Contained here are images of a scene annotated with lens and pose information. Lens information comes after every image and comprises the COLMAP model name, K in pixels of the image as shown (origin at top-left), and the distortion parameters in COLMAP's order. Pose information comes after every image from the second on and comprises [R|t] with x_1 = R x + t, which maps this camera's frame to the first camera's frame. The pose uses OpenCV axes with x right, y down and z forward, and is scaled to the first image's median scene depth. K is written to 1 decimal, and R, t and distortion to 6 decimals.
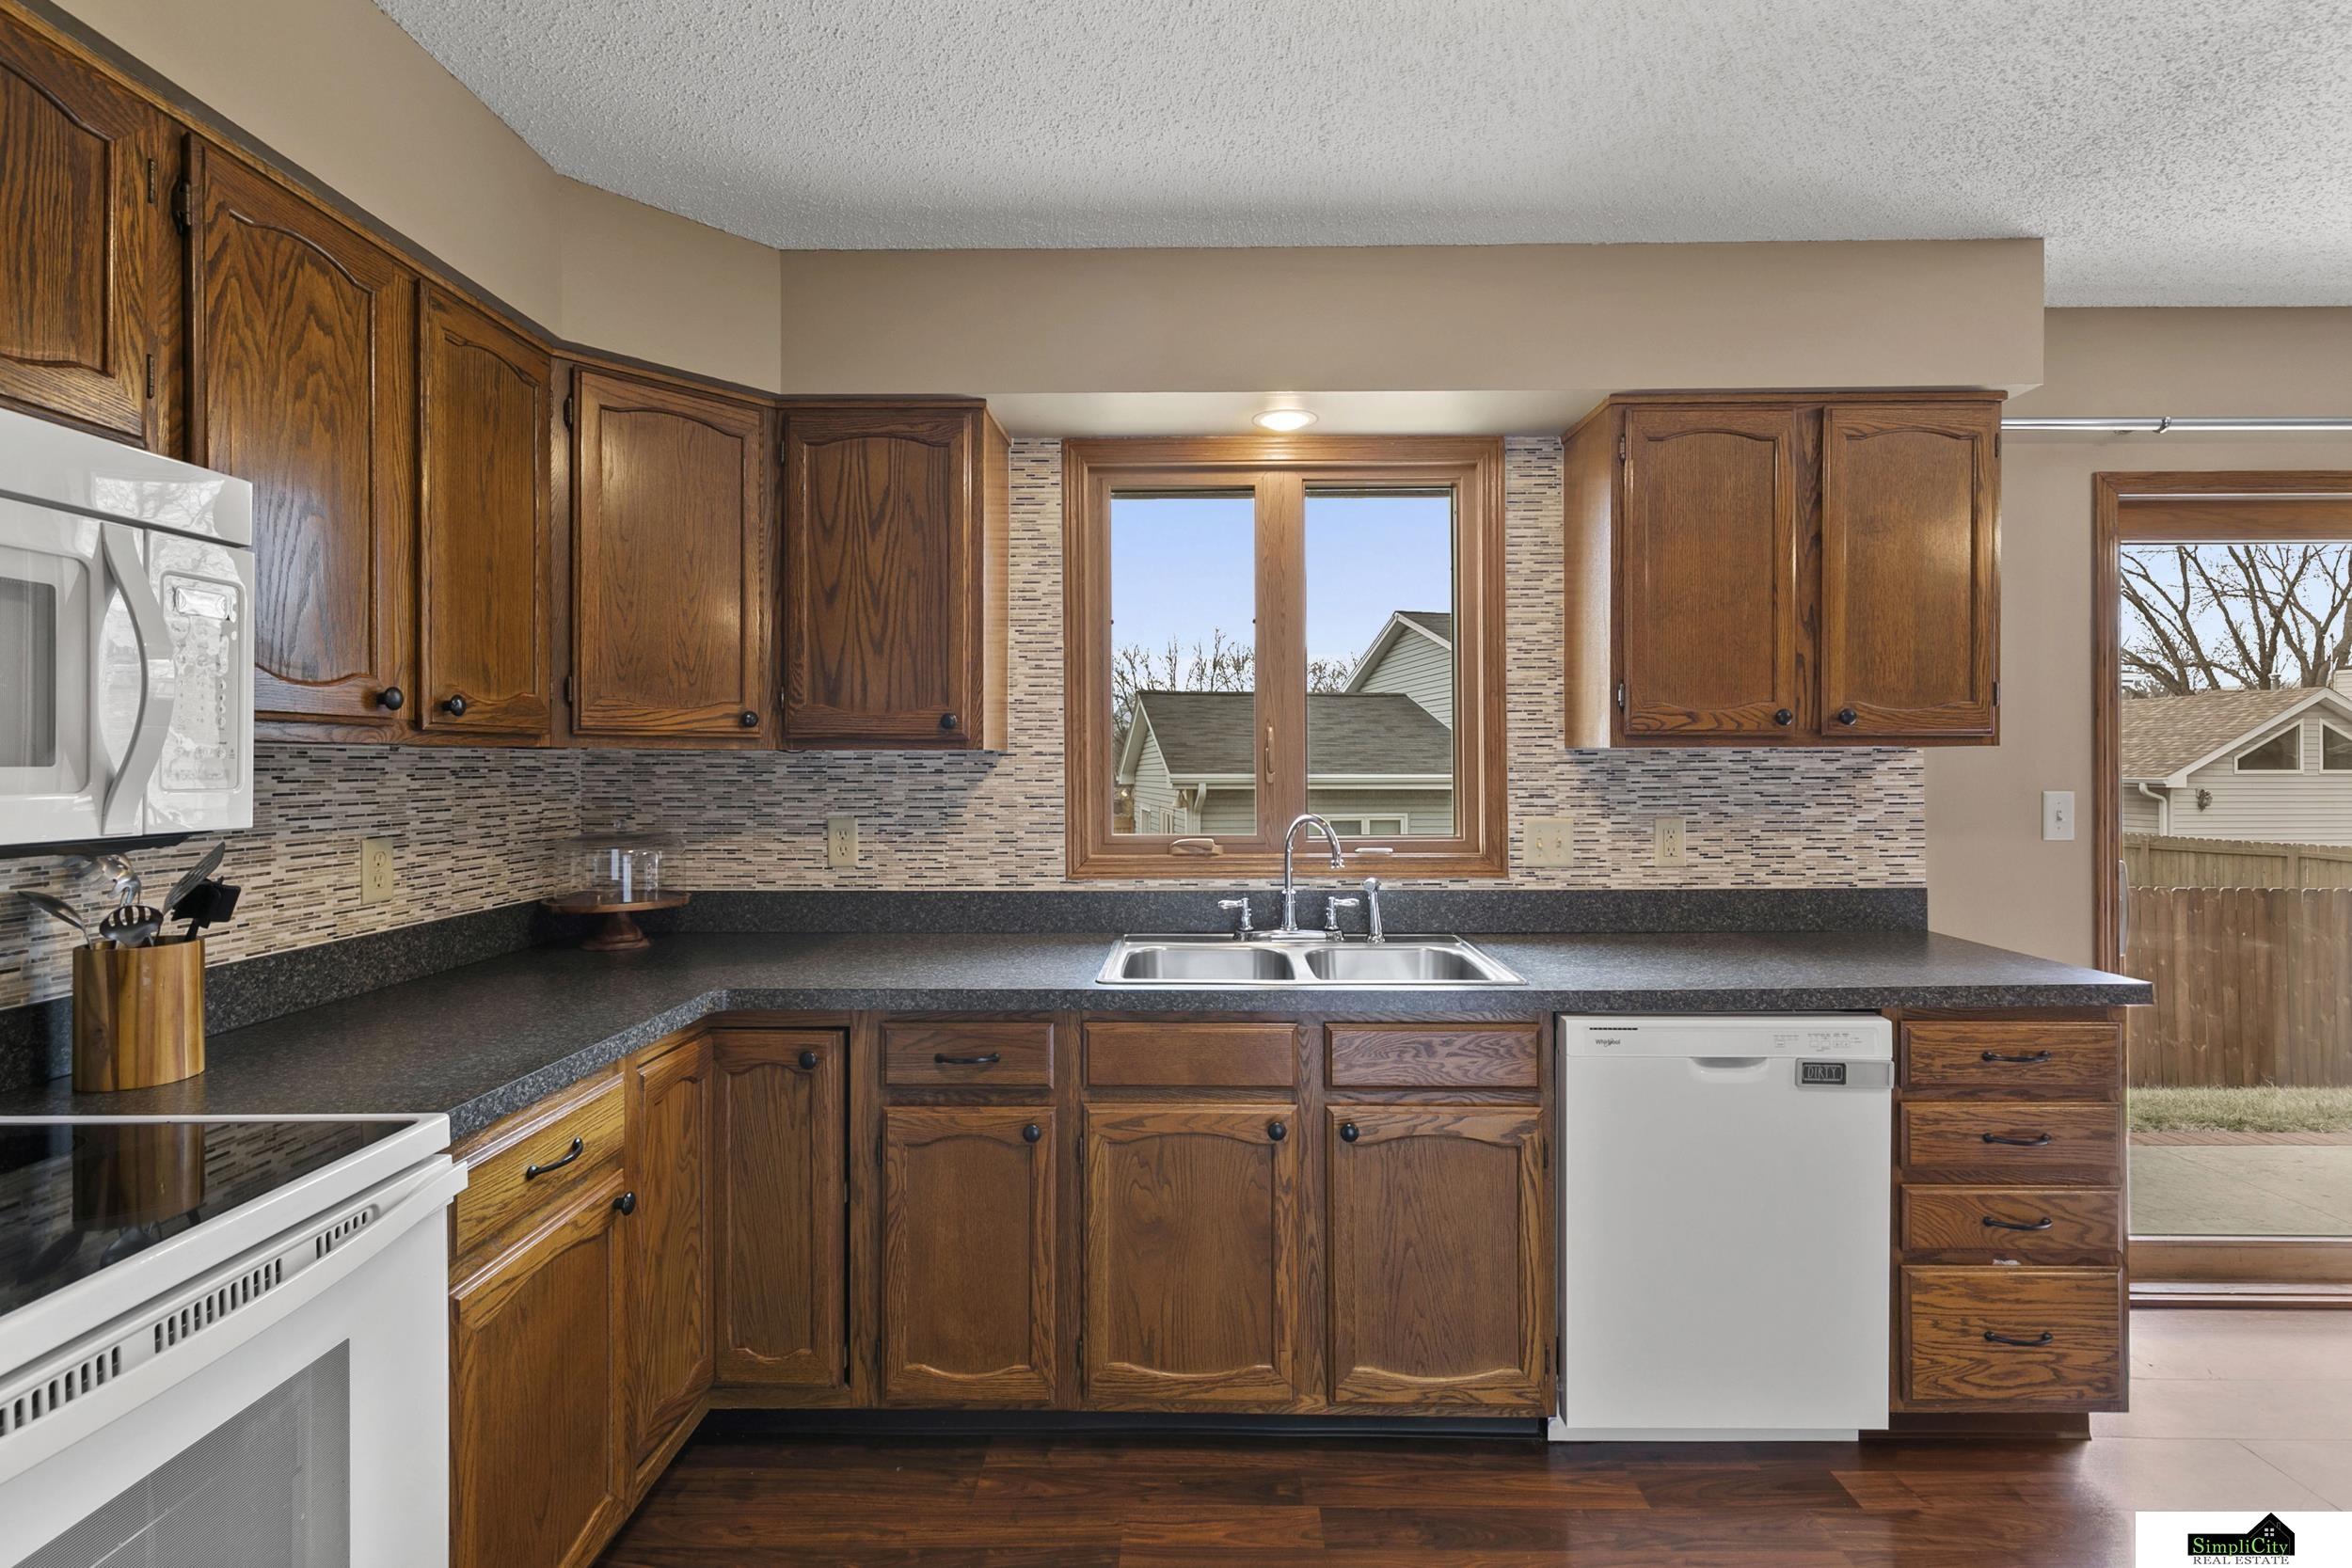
lens RADIAL K [[1051.7, 0, 1225.2], [0, 1051.7, 773.1], [0, 0, 1]] dist [0.012982, -0.000426]
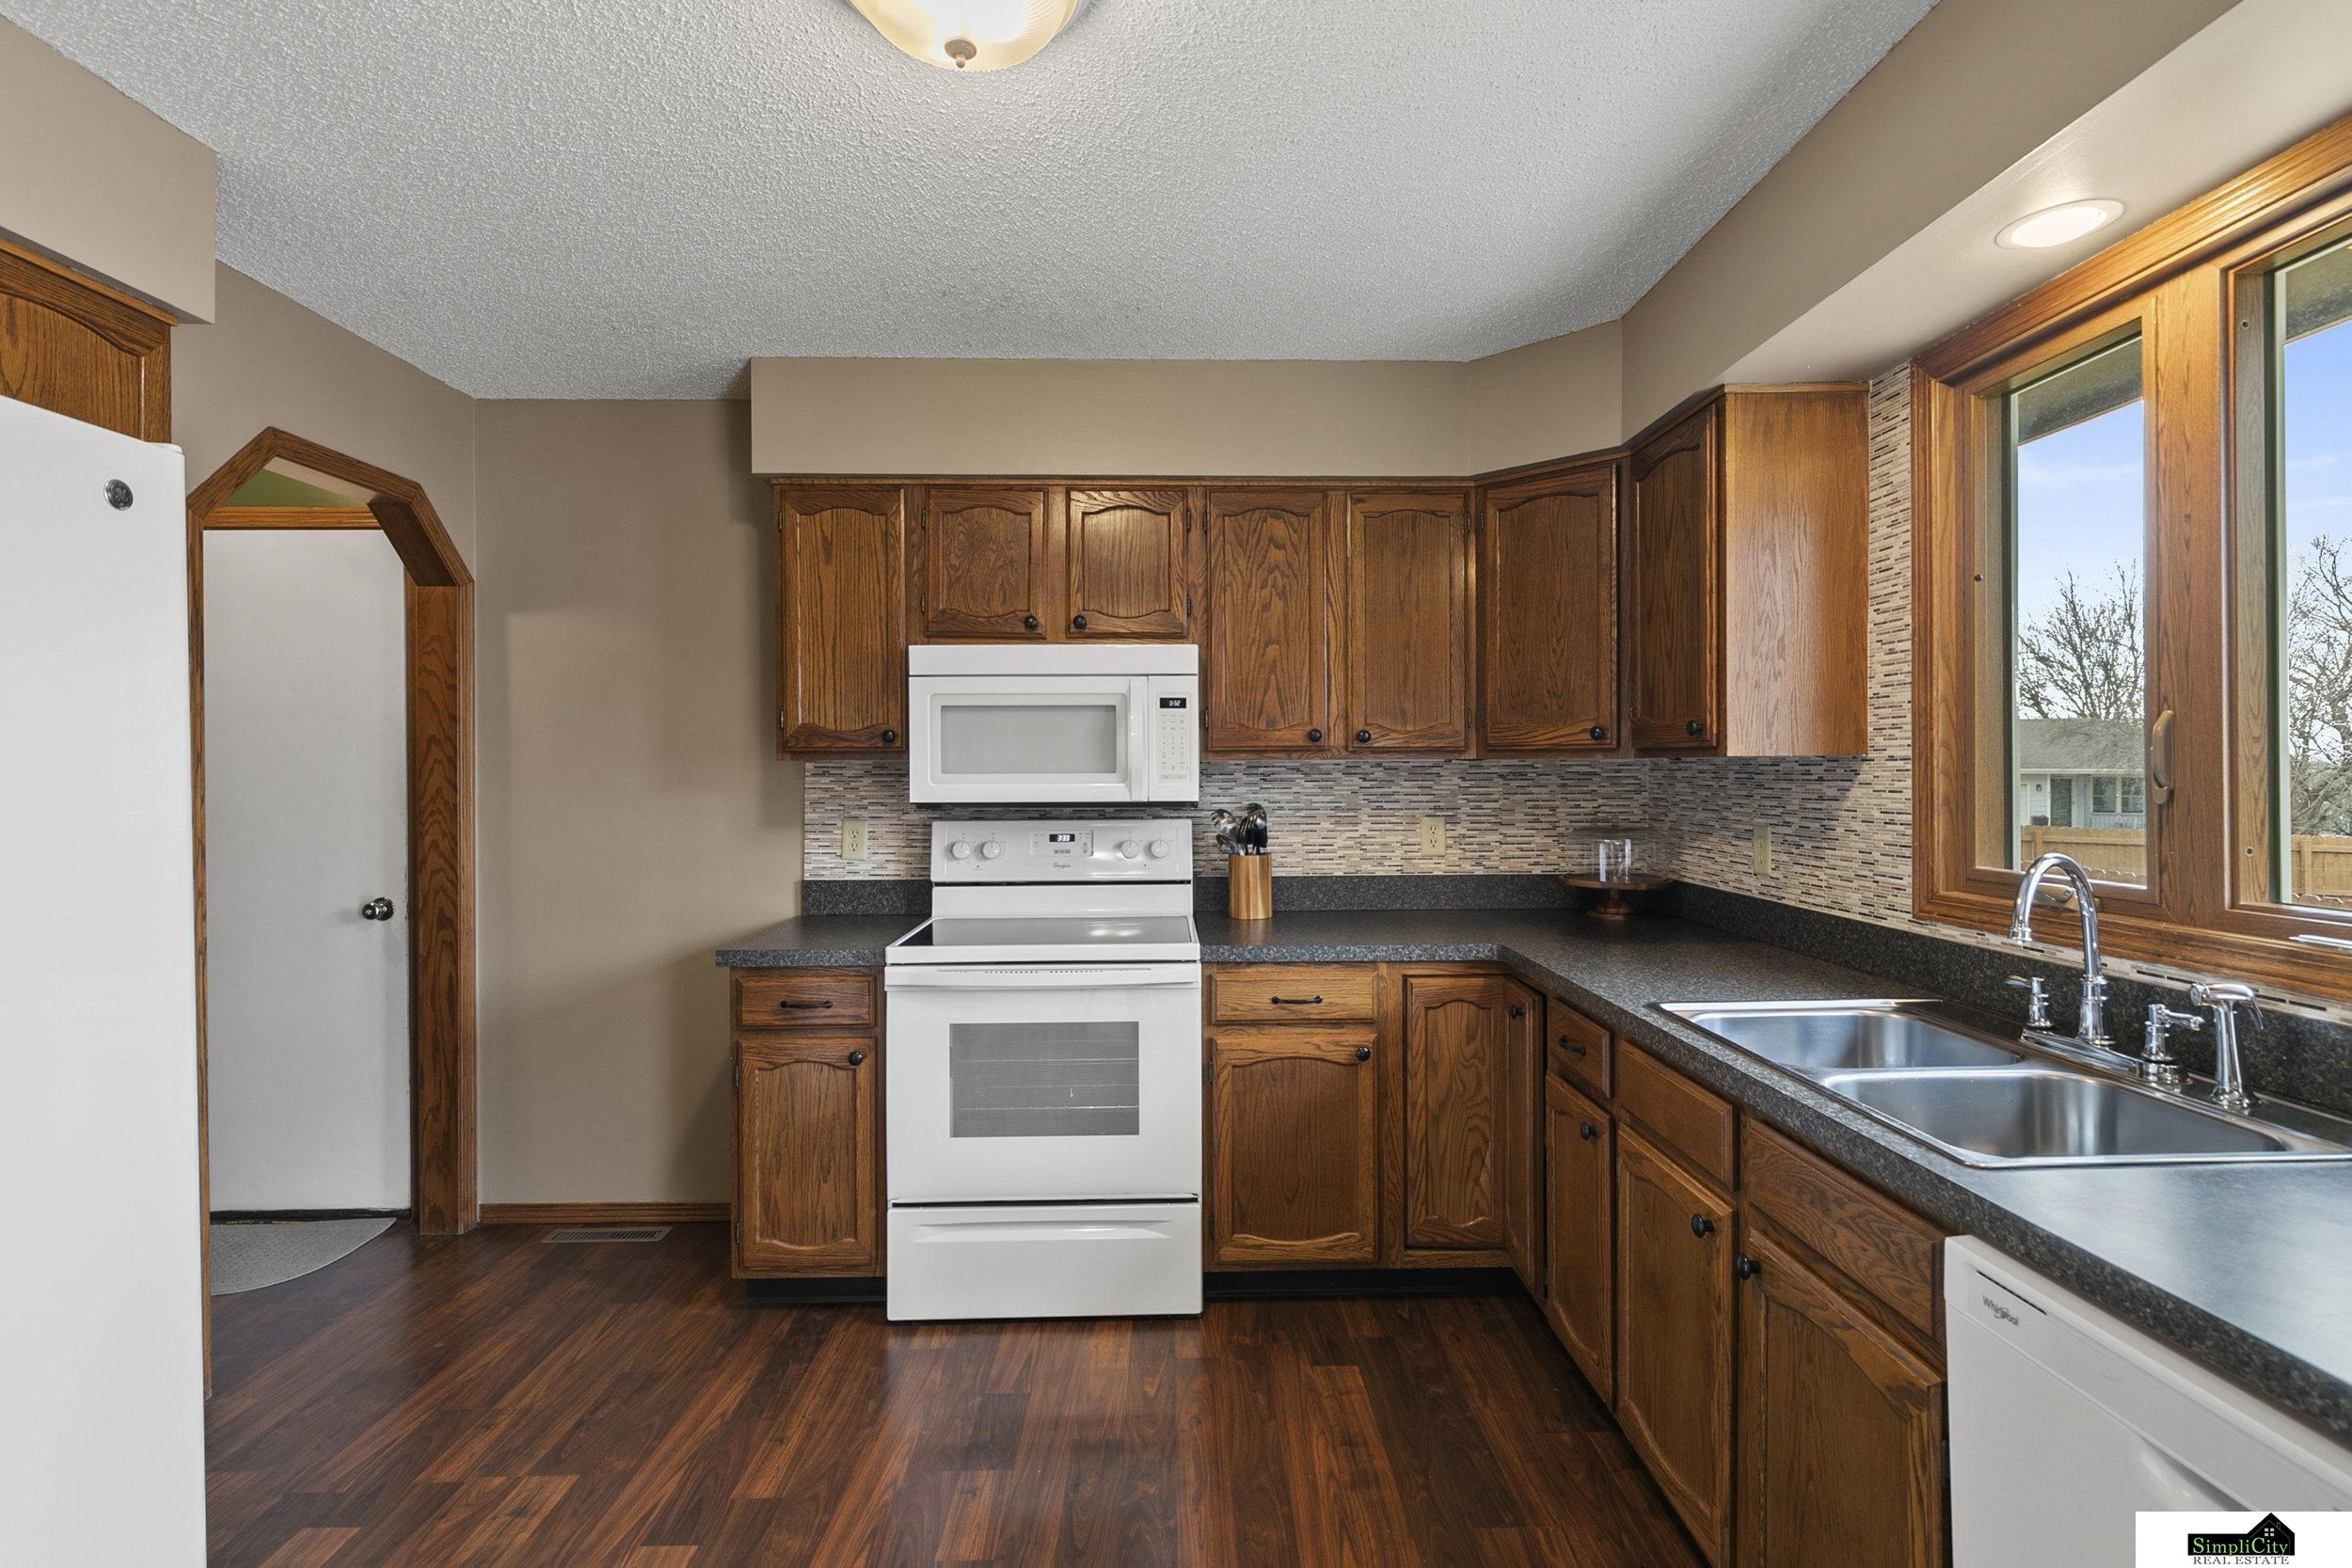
lens RADIAL K [[1128.2, 0, 1176.0], [0, 1128.2, 784.0], [0, 0, 1]] dist [0.002633, -0.001353]
pose [[0.023070, 0.015430, -0.999615, 0.709010], [-0.005855, 0.999866, 0.015298, -0.009203], [0.999717, 0.005500, 0.023157, 0.446912]]
